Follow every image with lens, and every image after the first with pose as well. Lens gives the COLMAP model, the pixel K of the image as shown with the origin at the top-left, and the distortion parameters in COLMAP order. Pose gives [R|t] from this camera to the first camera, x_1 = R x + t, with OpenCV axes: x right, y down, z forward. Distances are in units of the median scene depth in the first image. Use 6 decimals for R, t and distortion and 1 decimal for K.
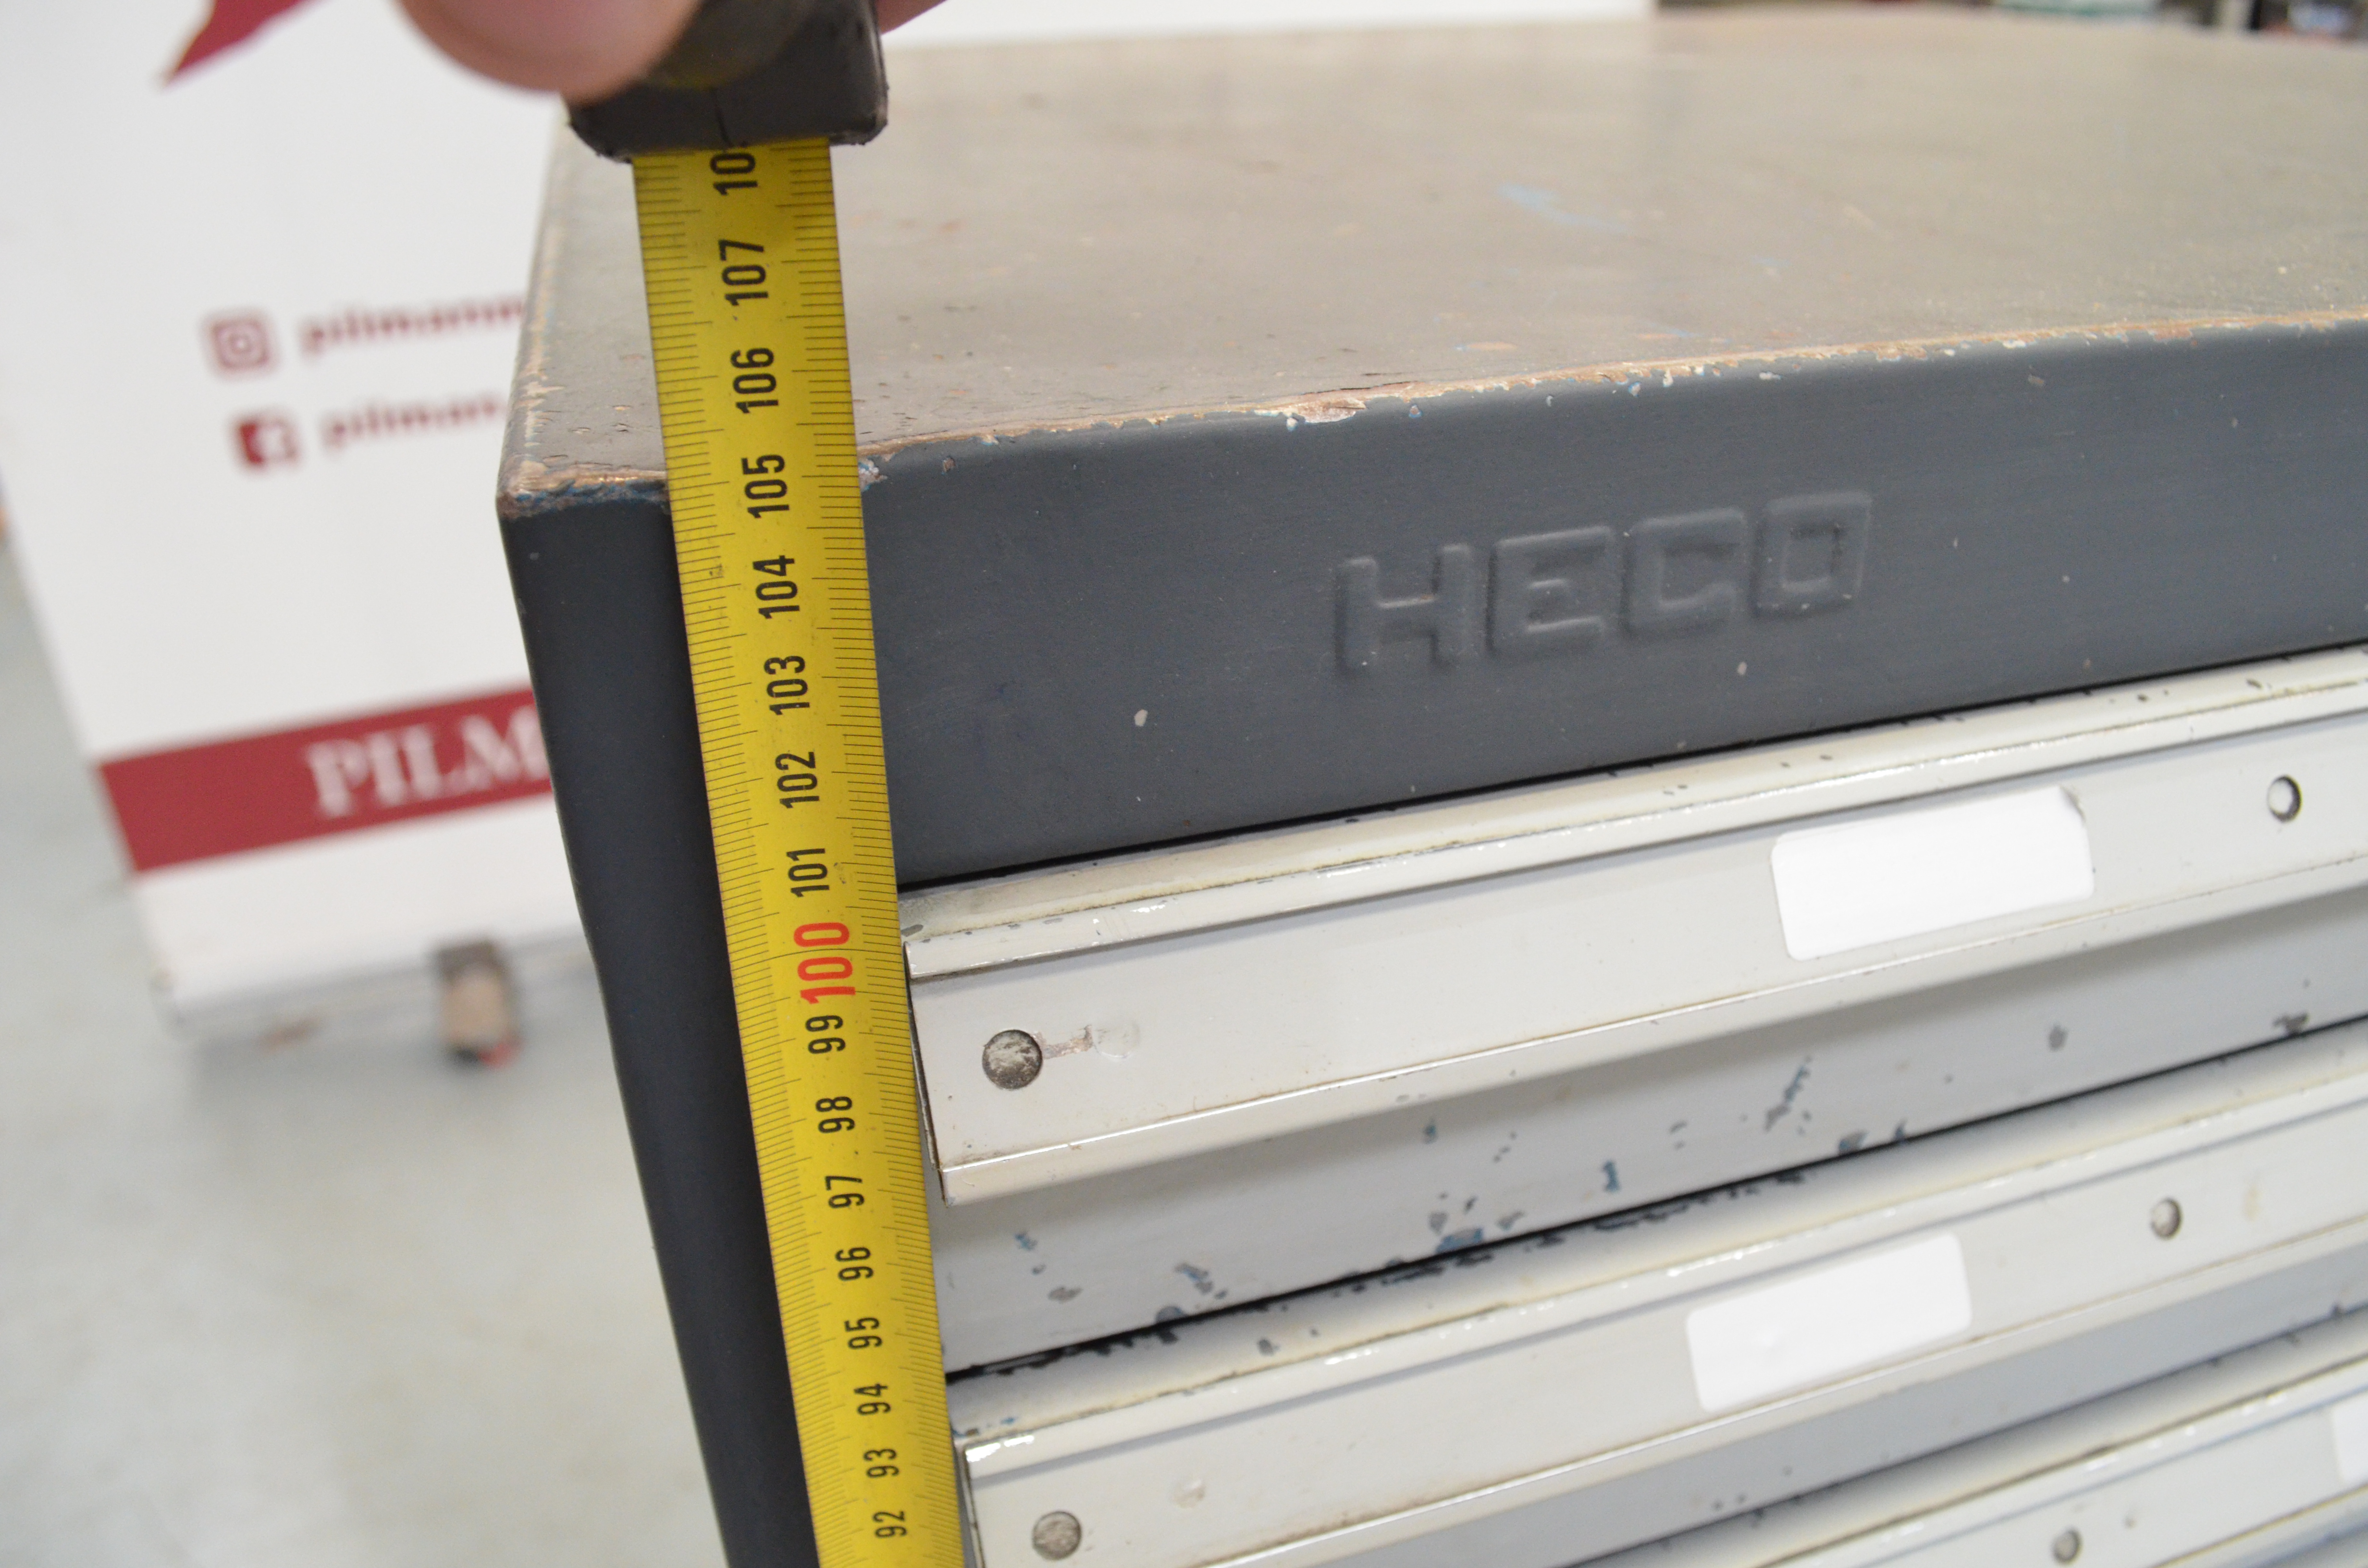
lens RADIAL K [[1781.8, 0, 1224.7], [0, 1781.8, 807.2], [0, 0, 1]] dist [-0.069940, -0.002213]
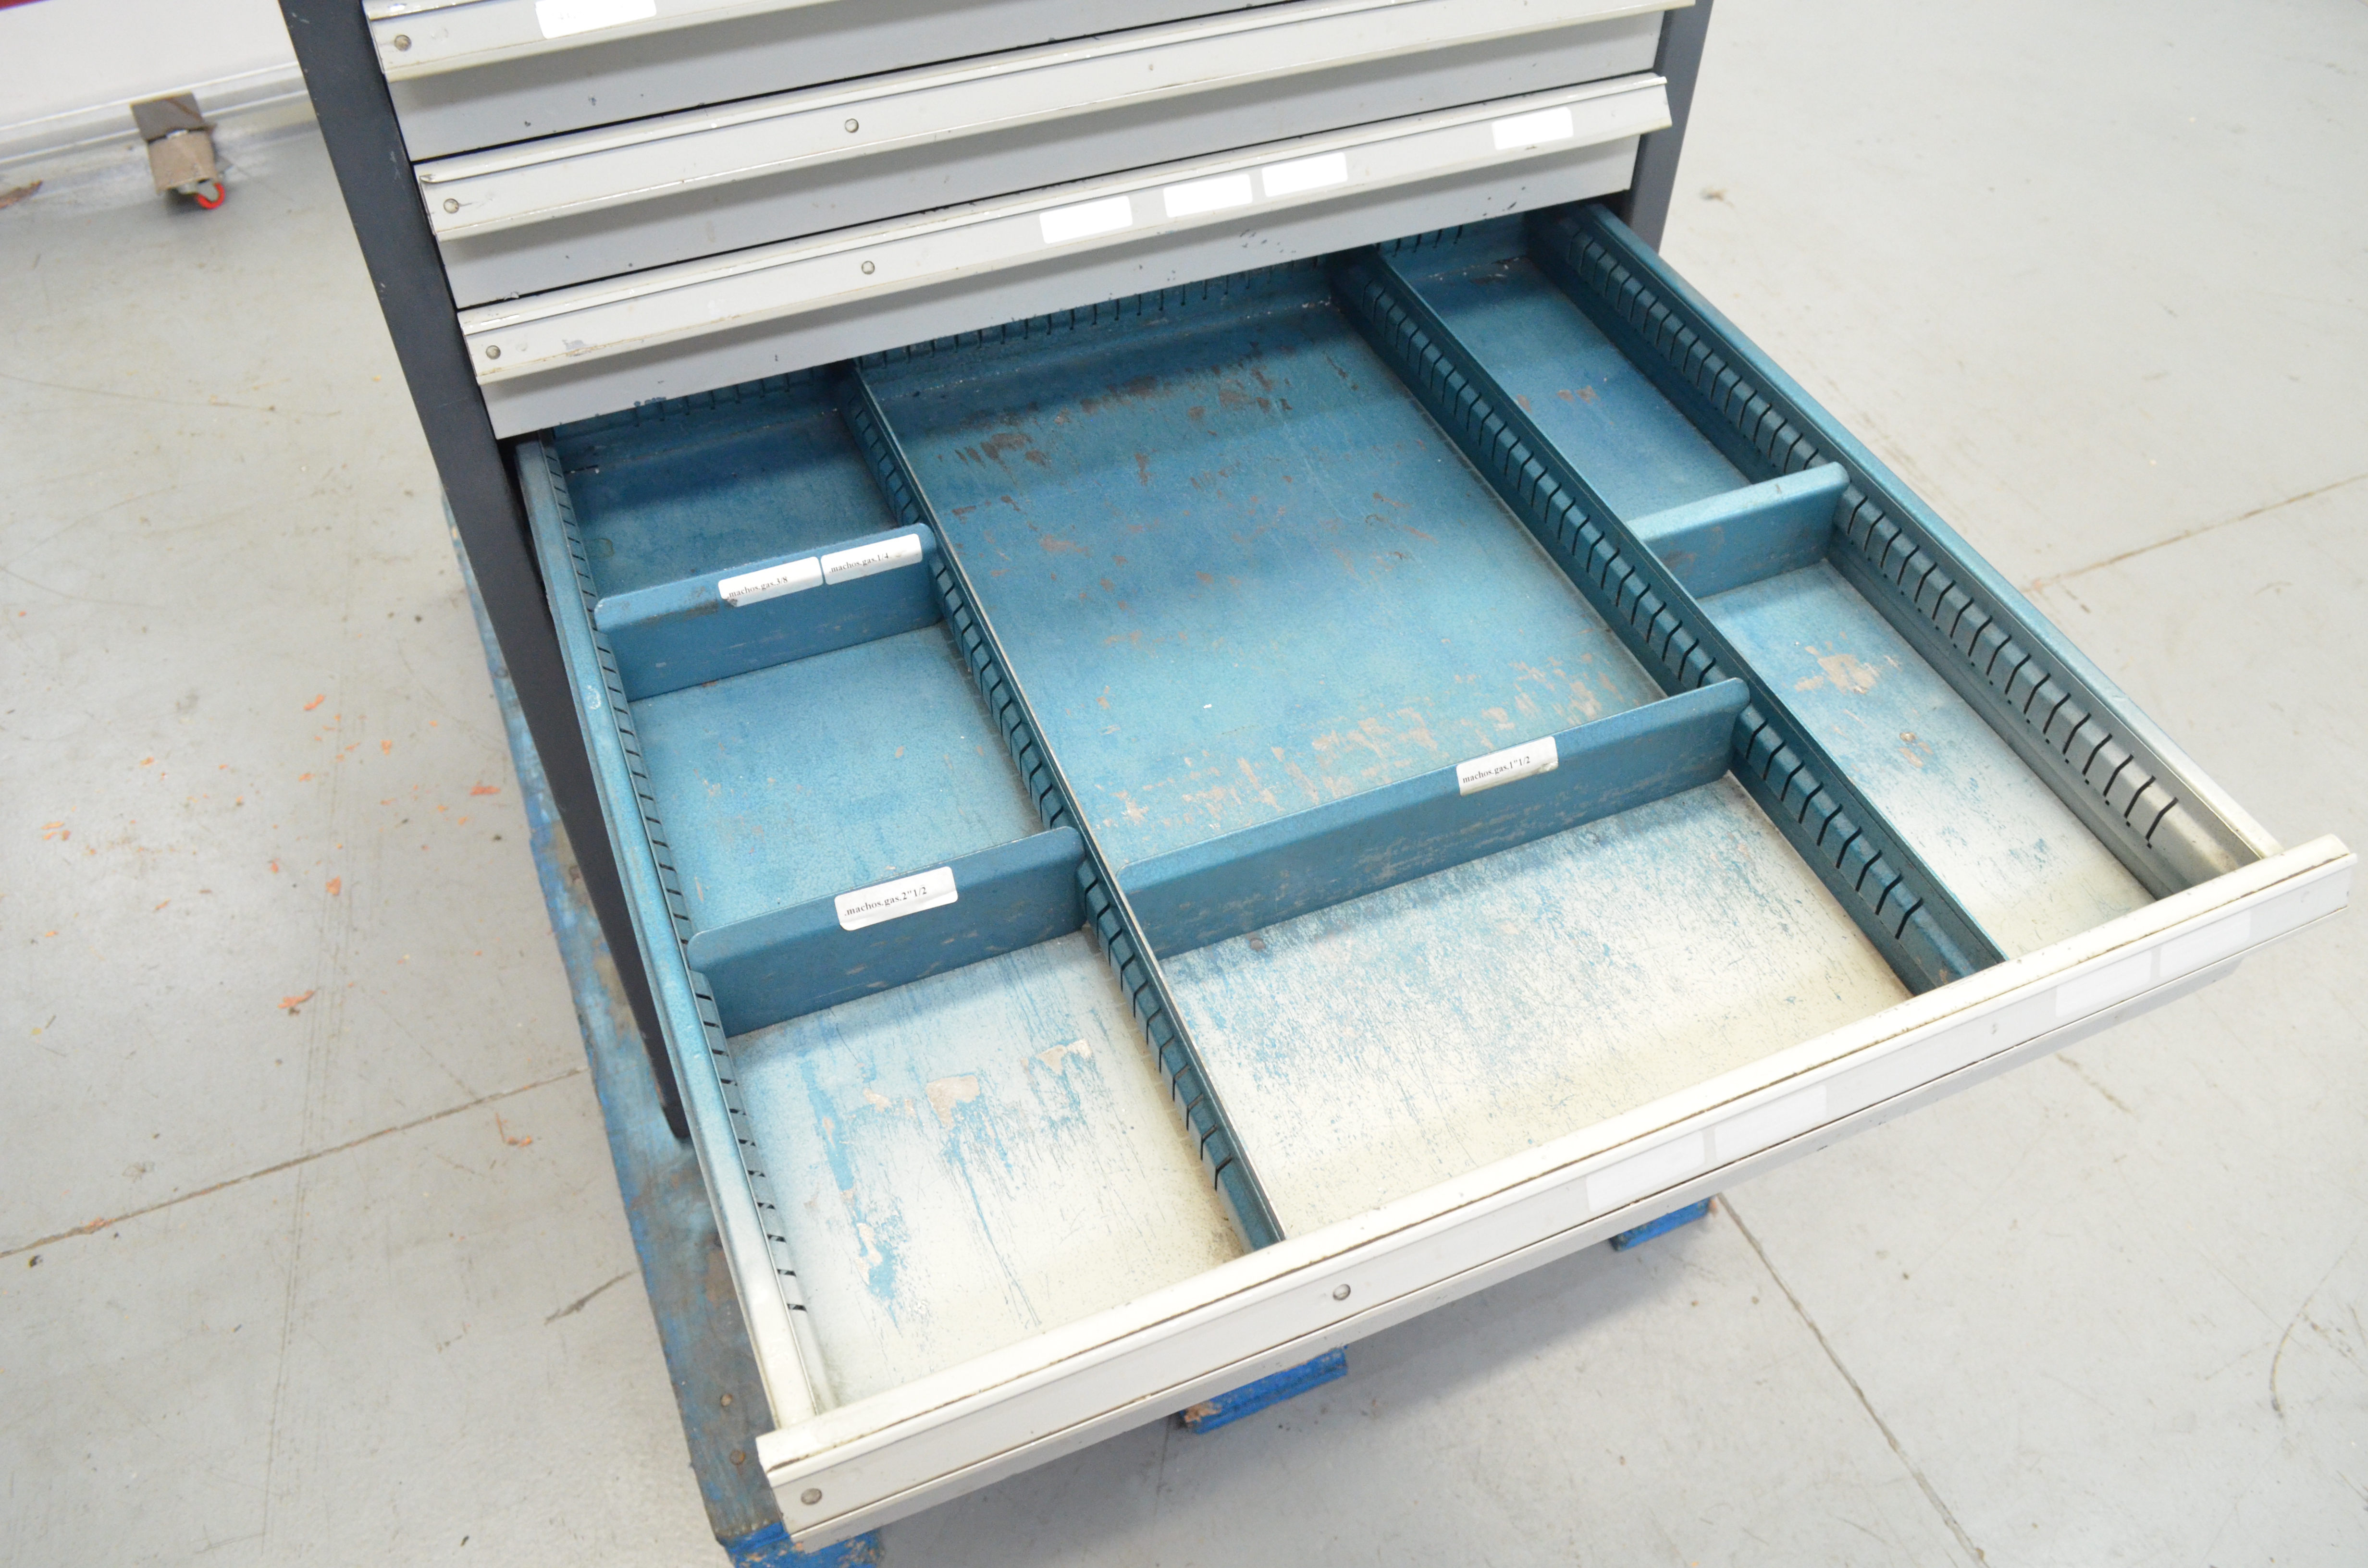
lens RADIAL K [[1852.9, 0, 1210.9], [0, 1852.9, 793.7], [0, 0, 1]] dist [-0.085035, 0.015077]
pose [[0.995346, -0.039278, 0.087994, 0.990135], [0.005056, 0.933188, 0.359353, 0.793161], [-0.096229, -0.357236, 0.929044, -2.398082]]
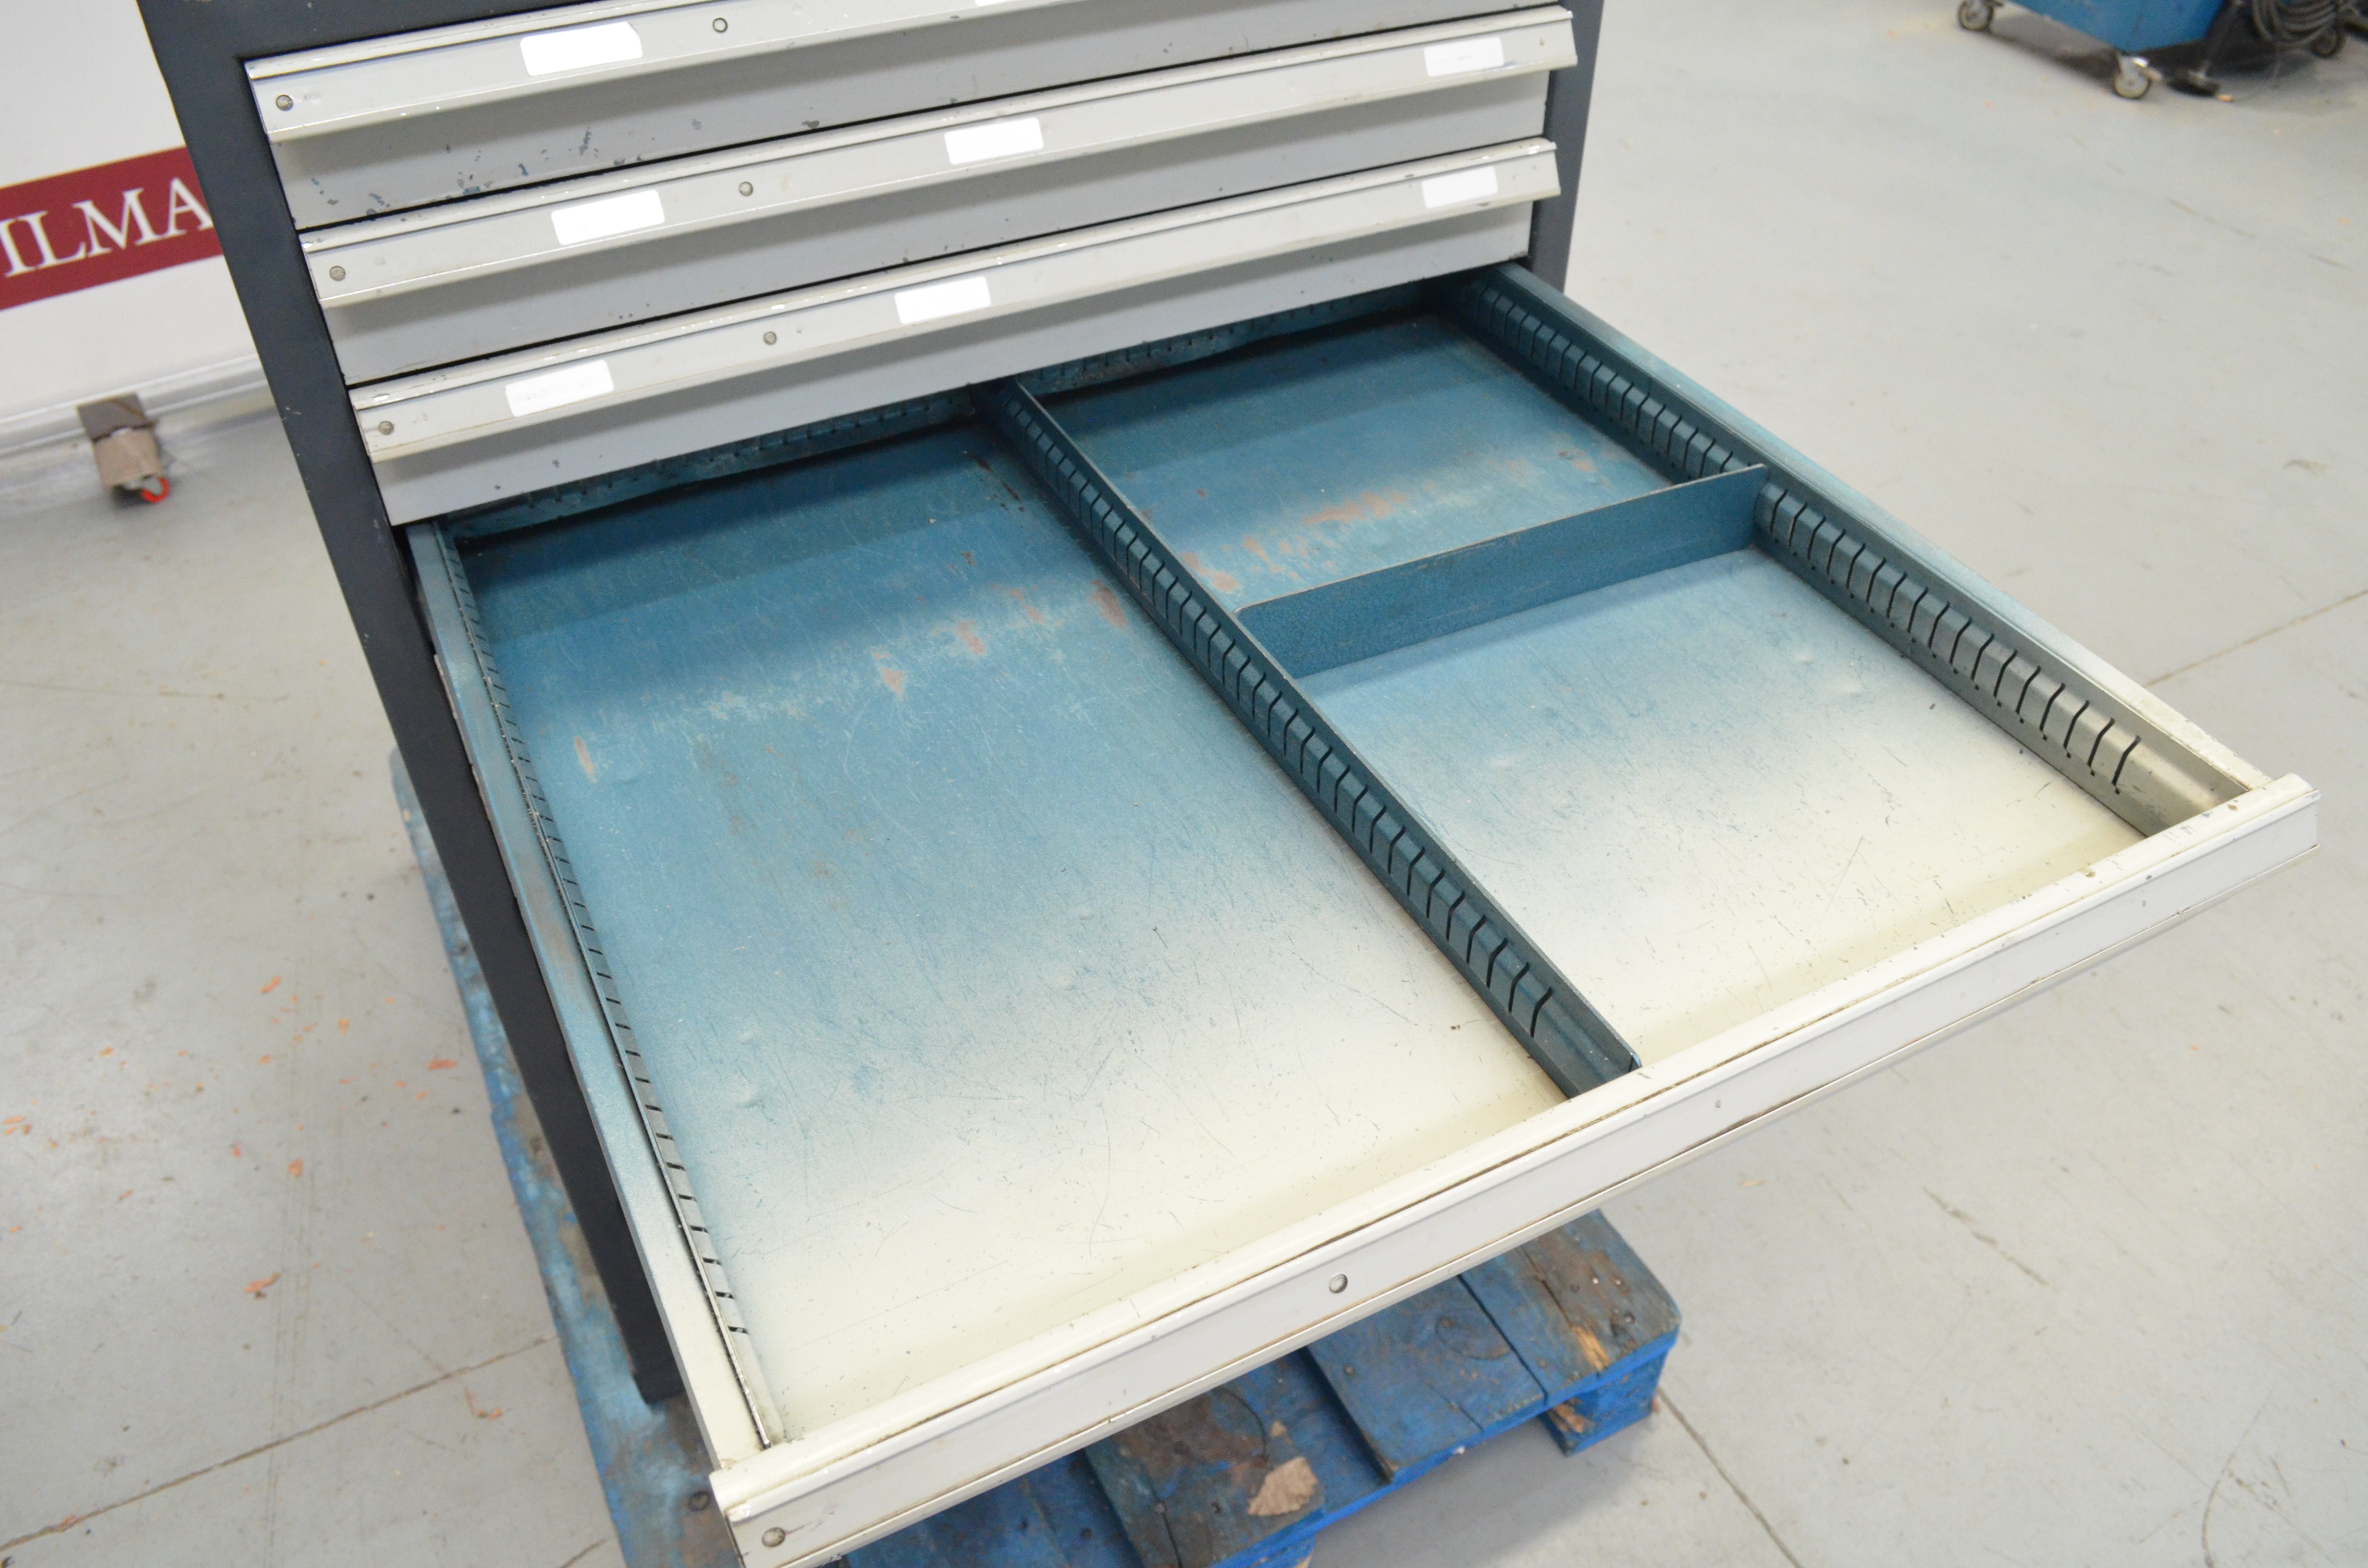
lens RADIAL K [[1848.7, 0, 1210.2], [0, 1848.7, 794.9], [0, 0, 1]] dist [-0.087114, 0.017572]
pose [[0.988053, -0.082663, 0.130071, 0.976751], [0.046838, 0.965125, 0.257565, 0.548985], [-0.146825, -0.248396, 0.957466, -2.649459]]
